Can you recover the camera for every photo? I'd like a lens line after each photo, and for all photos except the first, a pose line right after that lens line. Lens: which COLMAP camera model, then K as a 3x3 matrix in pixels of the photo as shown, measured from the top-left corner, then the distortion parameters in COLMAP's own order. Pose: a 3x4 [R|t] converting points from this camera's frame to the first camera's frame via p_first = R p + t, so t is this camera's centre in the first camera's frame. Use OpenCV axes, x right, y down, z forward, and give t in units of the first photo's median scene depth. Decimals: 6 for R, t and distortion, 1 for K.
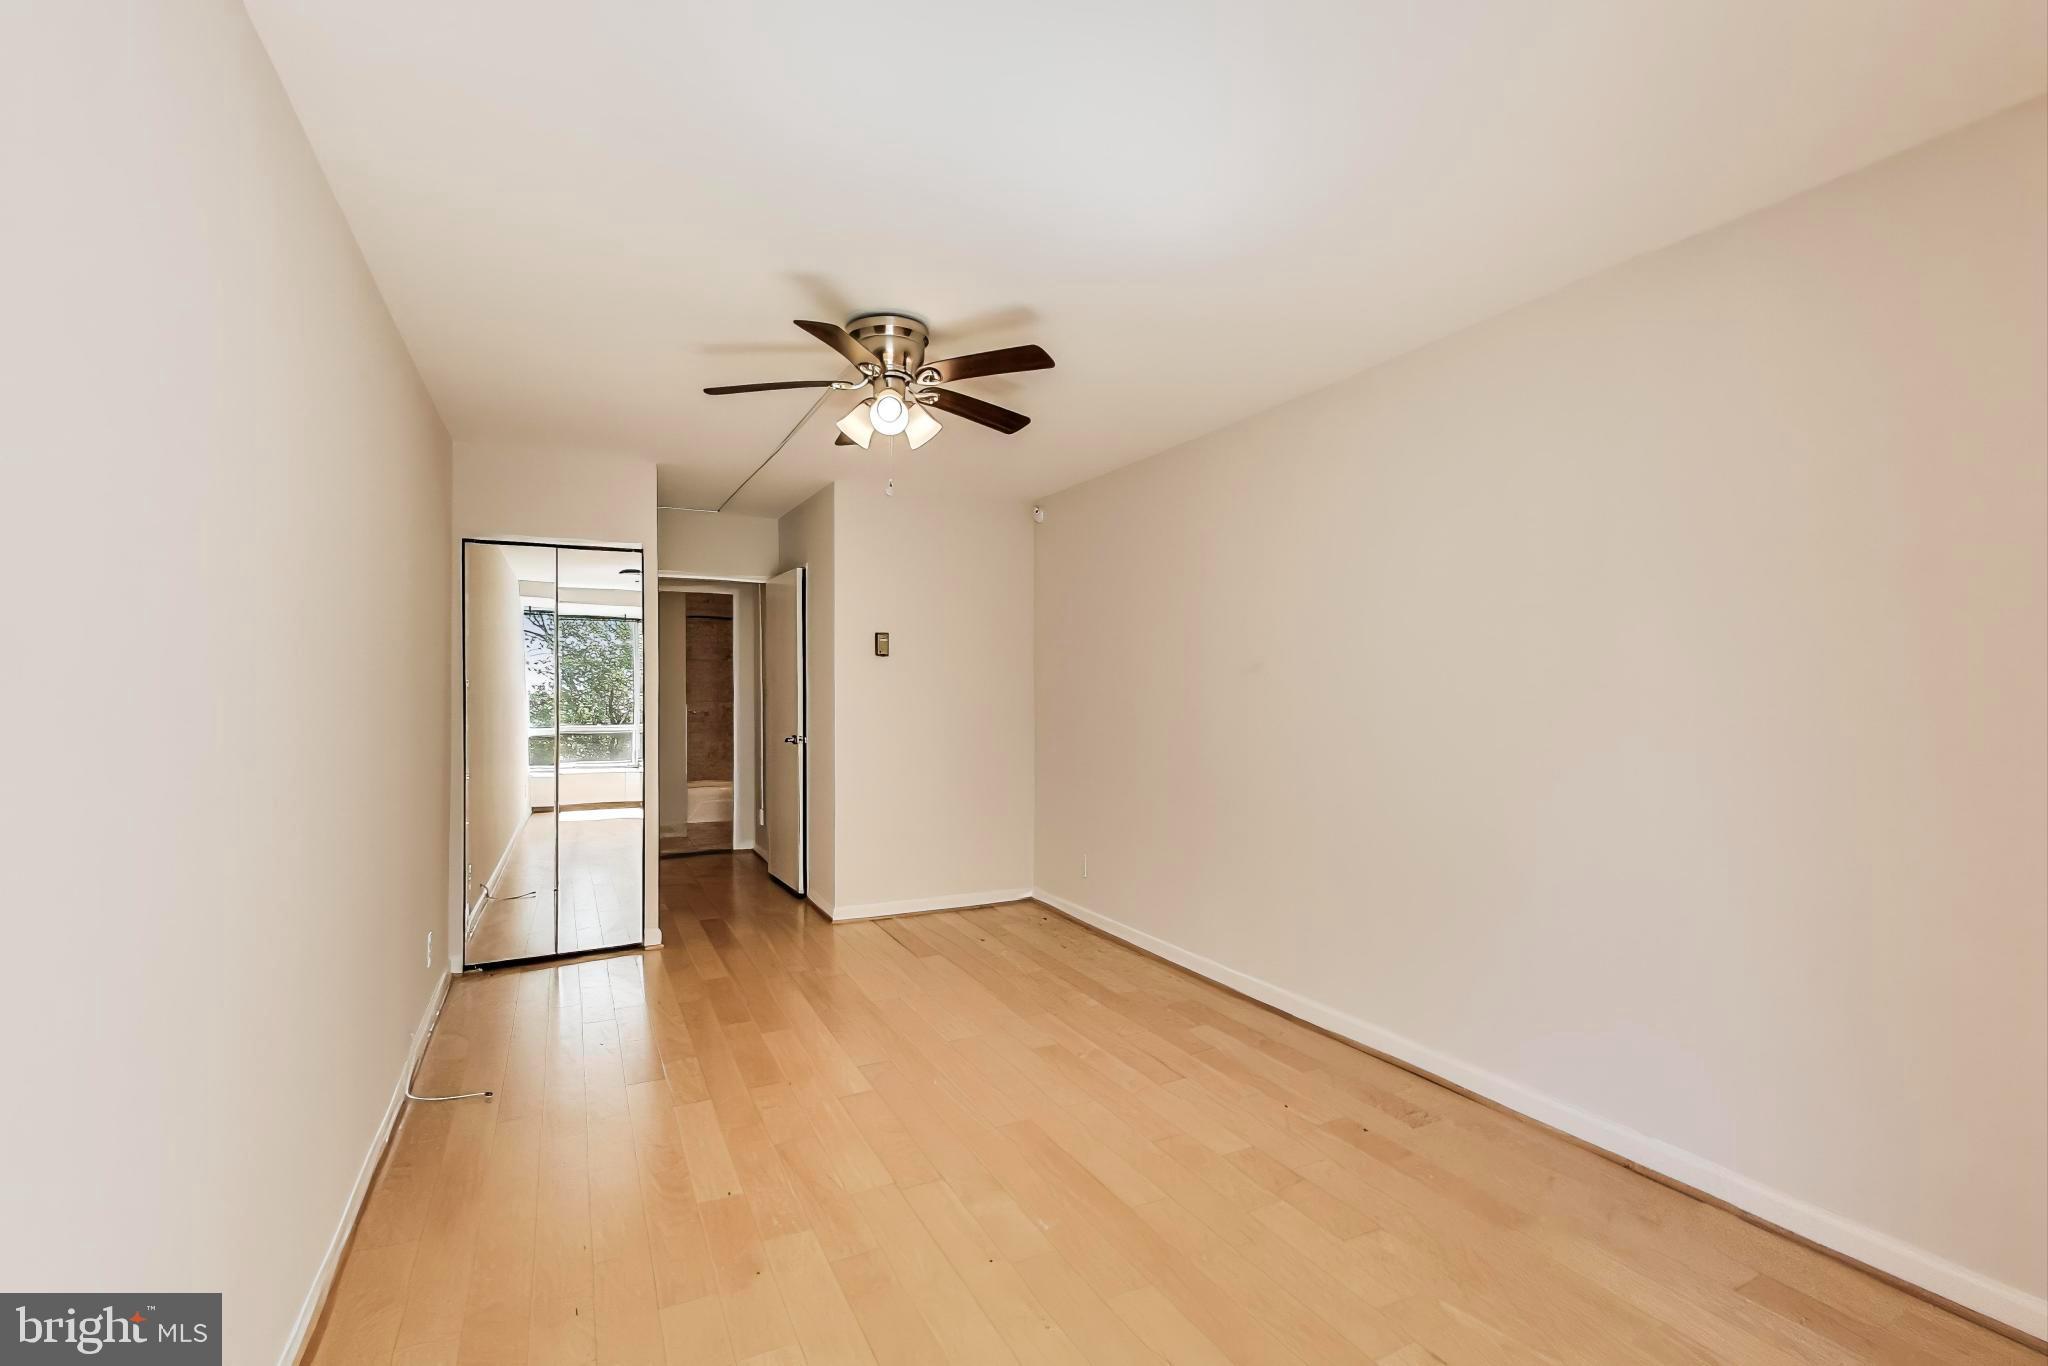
lens RADIAL K [[916.8, 0, 1026.7], [0, 916.8, 681.7], [0, 0, 1]] dist [0.003120, -0.000549]
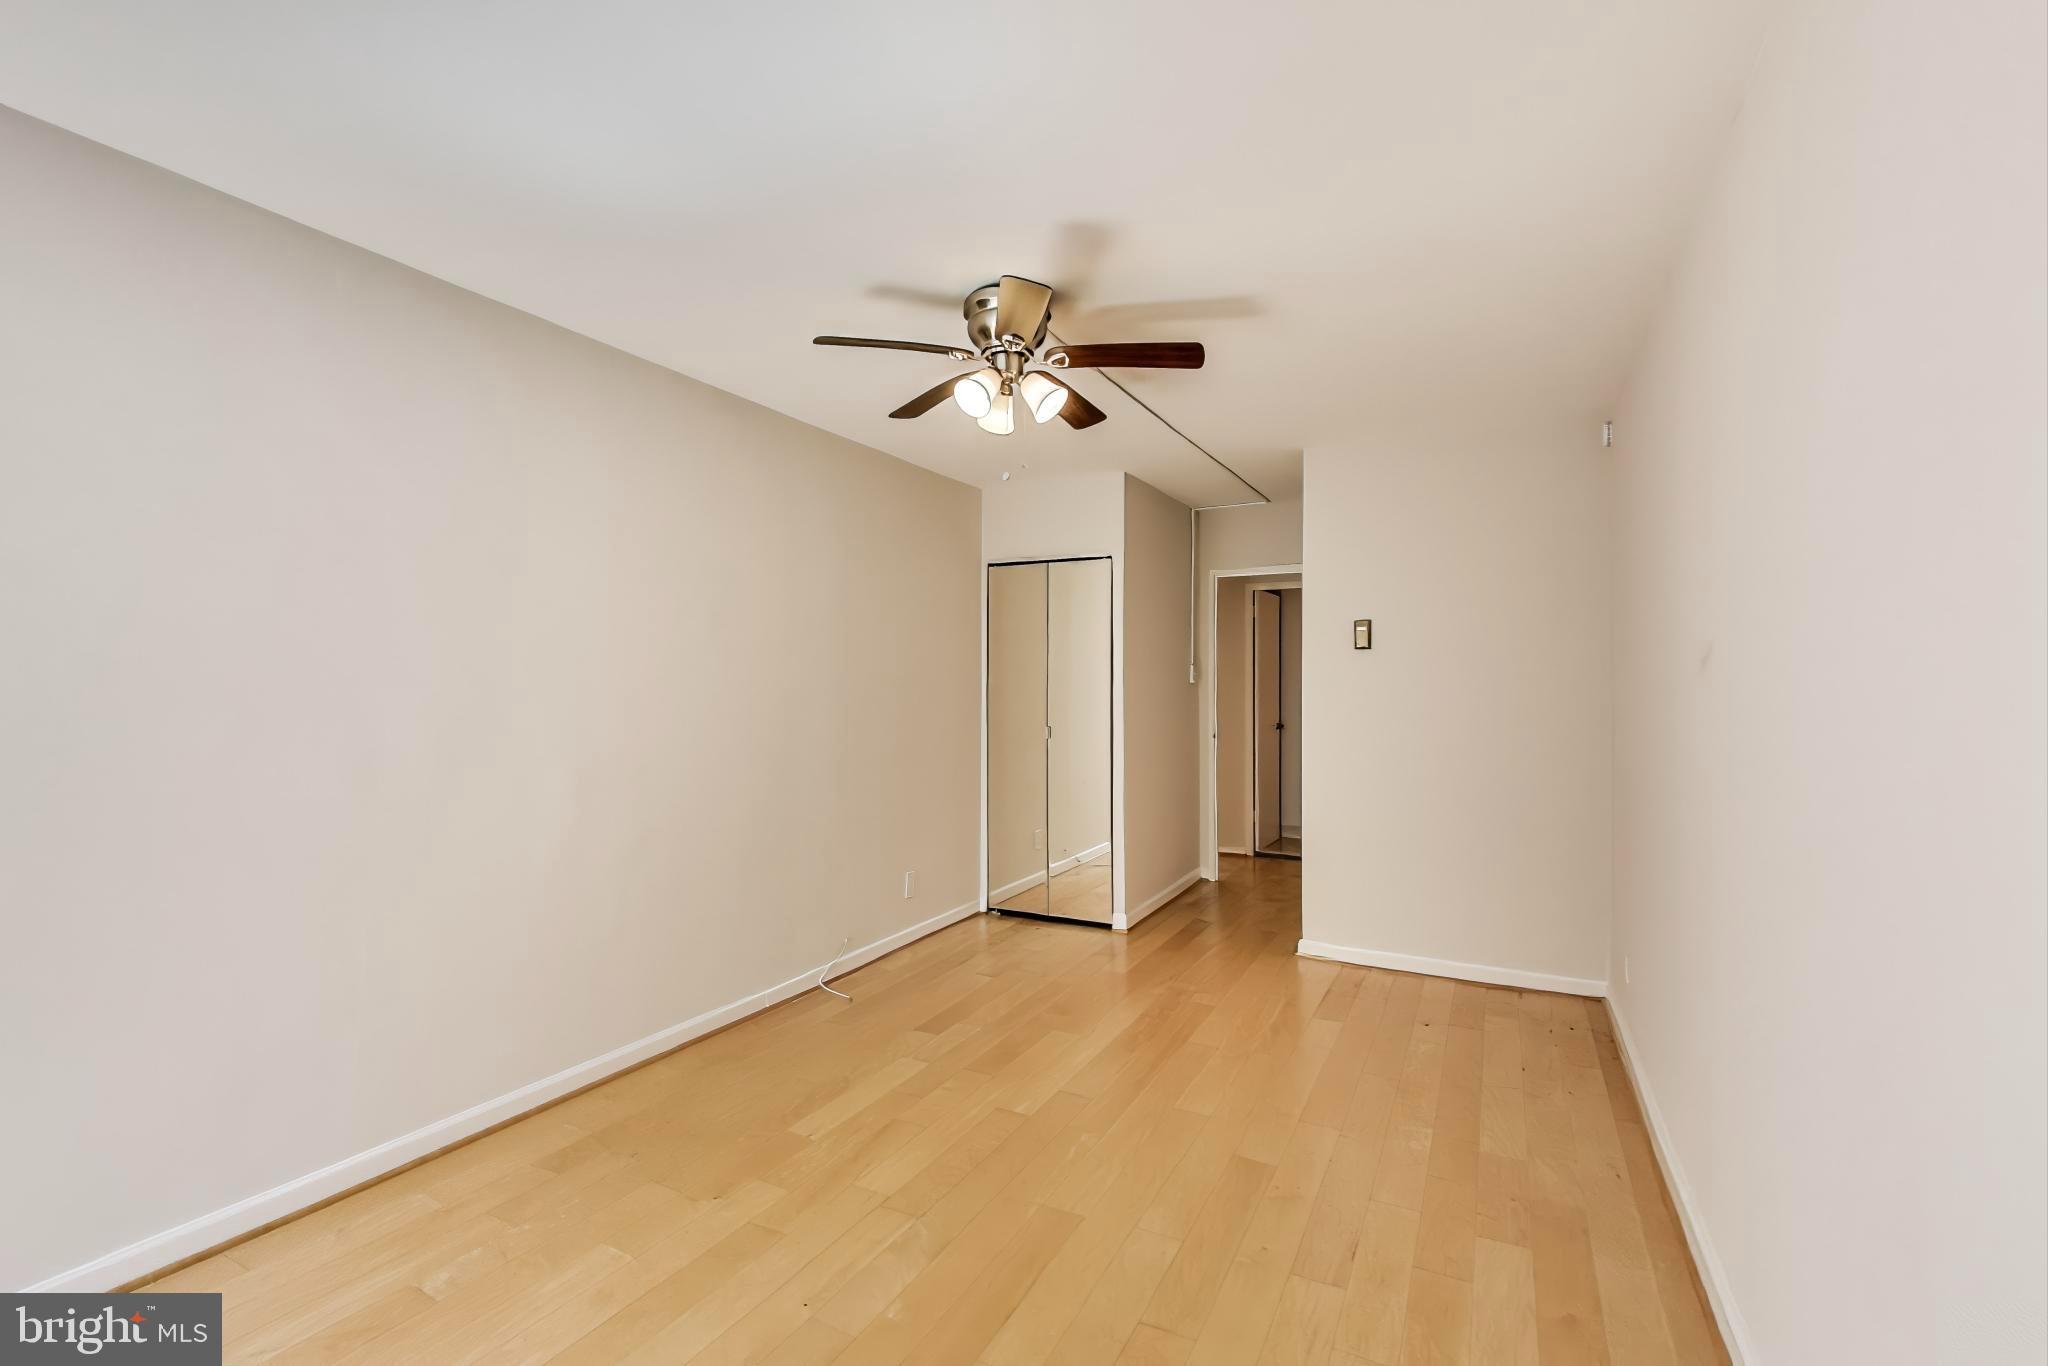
lens RADIAL K [[916.8, 0, 1023.3], [0, 916.8, 673.5], [0, 0, 1]] dist [0.003120, -0.000549]
pose [[0.580368, 0.000121, -0.814354, 0.444274], [-0.007519, 0.999958, -0.005210, 0.000574], [0.814319, 0.009147, 0.580345, 0.339241]]
